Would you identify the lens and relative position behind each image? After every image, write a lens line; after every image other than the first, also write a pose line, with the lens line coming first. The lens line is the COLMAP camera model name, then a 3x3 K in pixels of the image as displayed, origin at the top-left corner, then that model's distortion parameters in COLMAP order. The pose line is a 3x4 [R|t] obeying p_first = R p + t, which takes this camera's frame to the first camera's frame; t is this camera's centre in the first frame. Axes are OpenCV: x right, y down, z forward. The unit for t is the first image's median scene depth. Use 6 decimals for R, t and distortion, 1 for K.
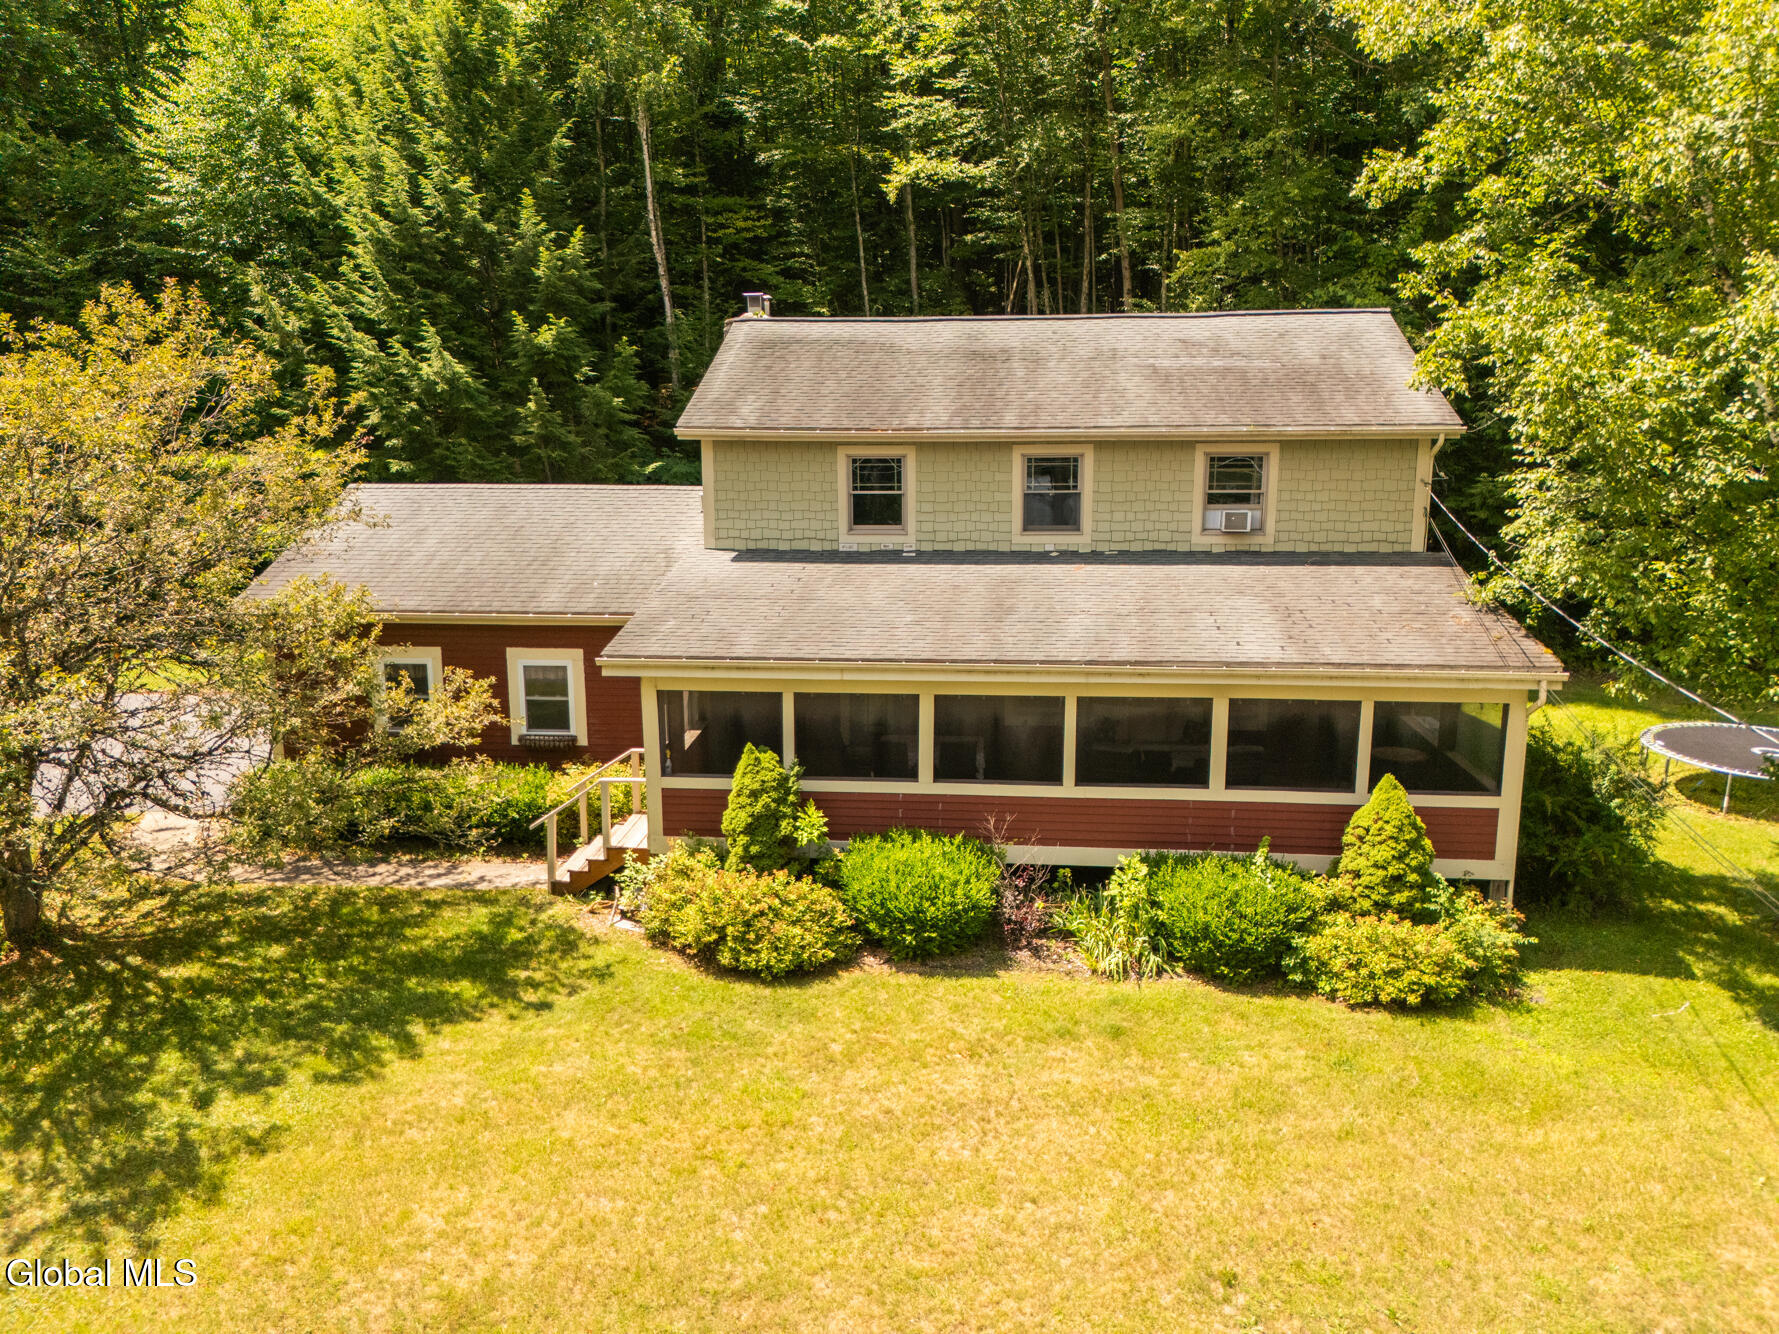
lens RADIAL K [[1297.4, 0, 886.0], [0, 1297.4, 682.3], [0, 0, 1]] dist [0.130098, -0.145987]
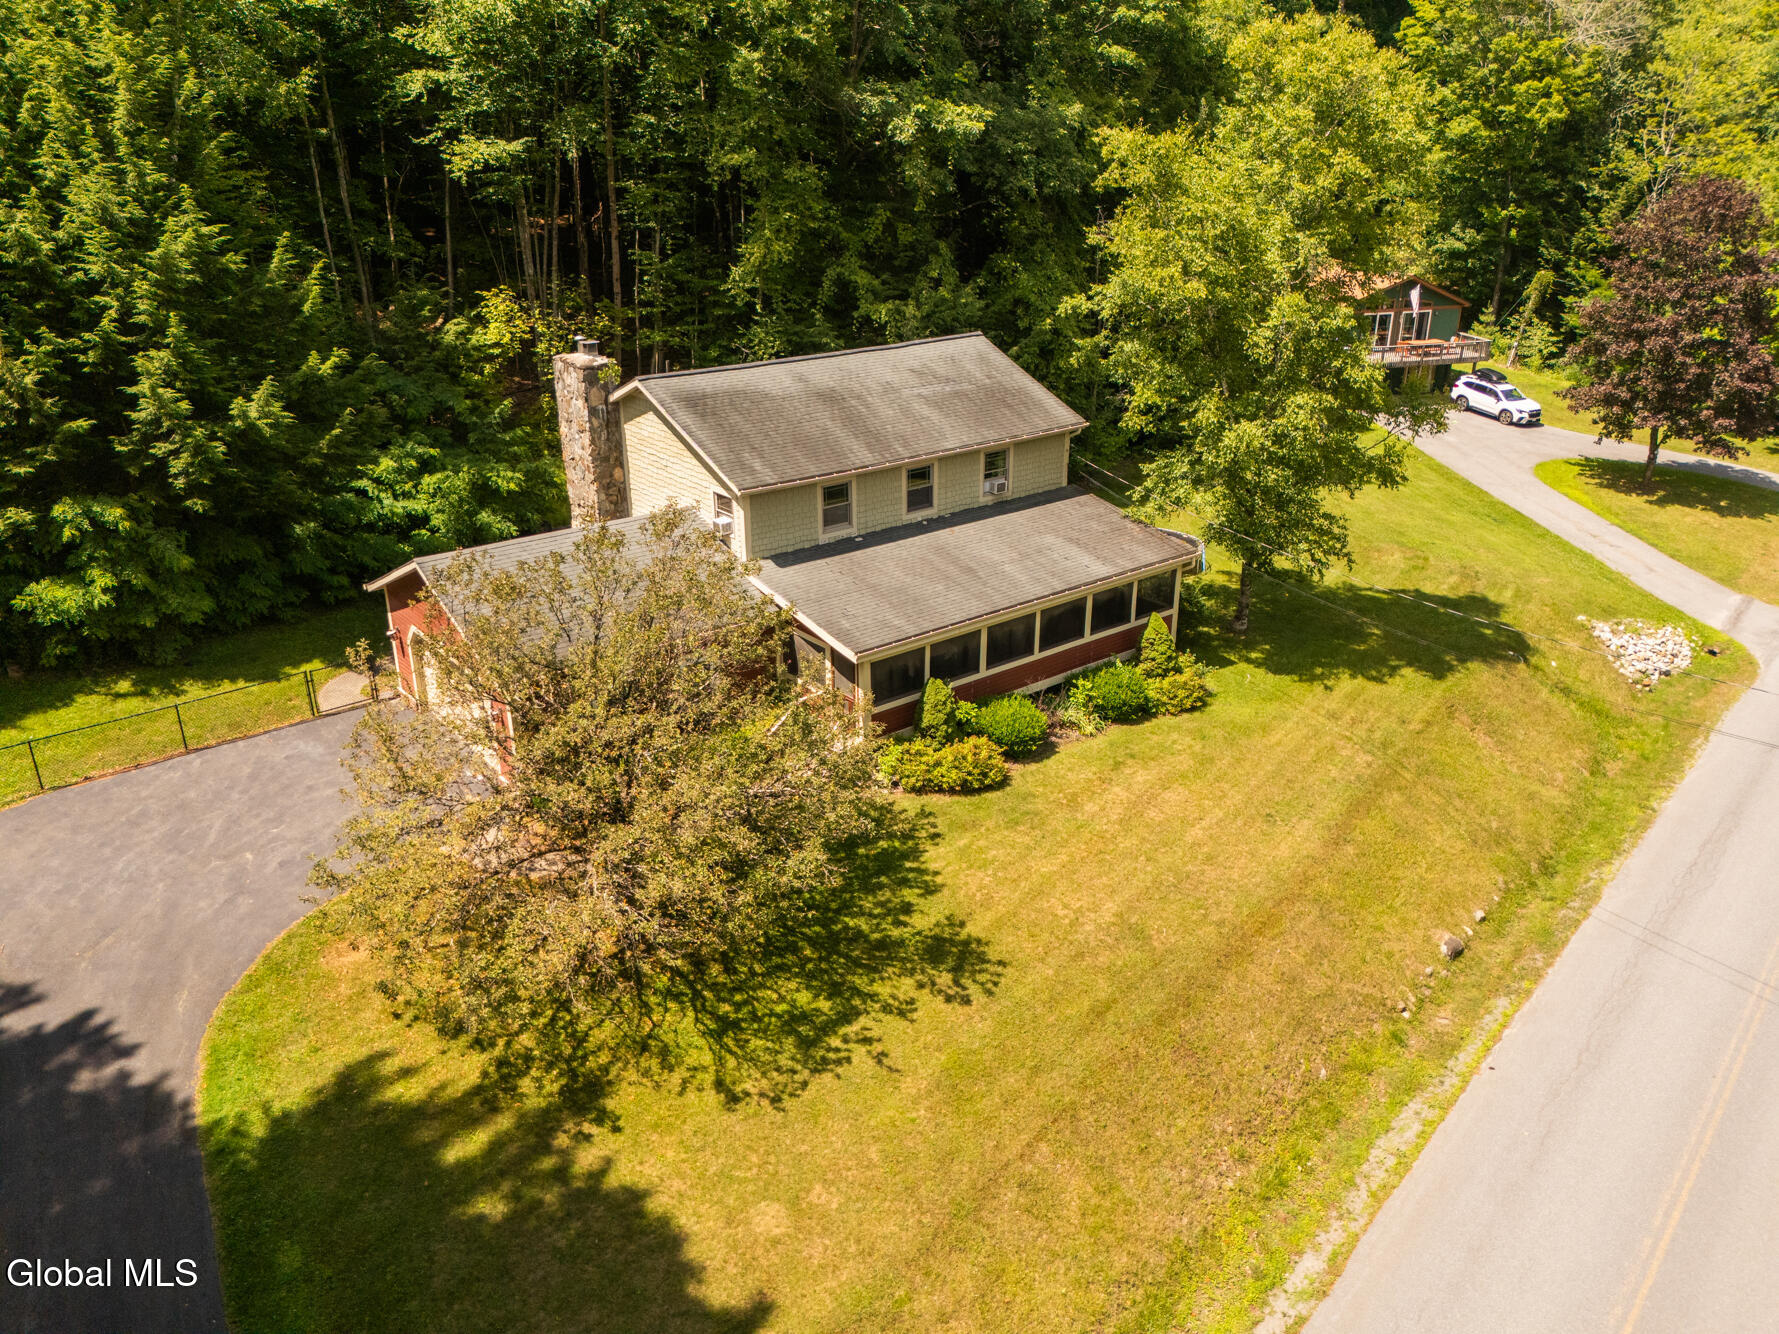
lens RADIAL K [[1297.4, 0, 886.0], [0, 1297.4, 682.3], [0, 0, 1]] dist [0.130098, -0.145987]
pose [[0.720793, -0.277236, 0.635294, -1.406065], [0.140549, 0.955947, 0.257702, -0.457841], [-0.678752, -0.096460, 0.728005, -0.323305]]
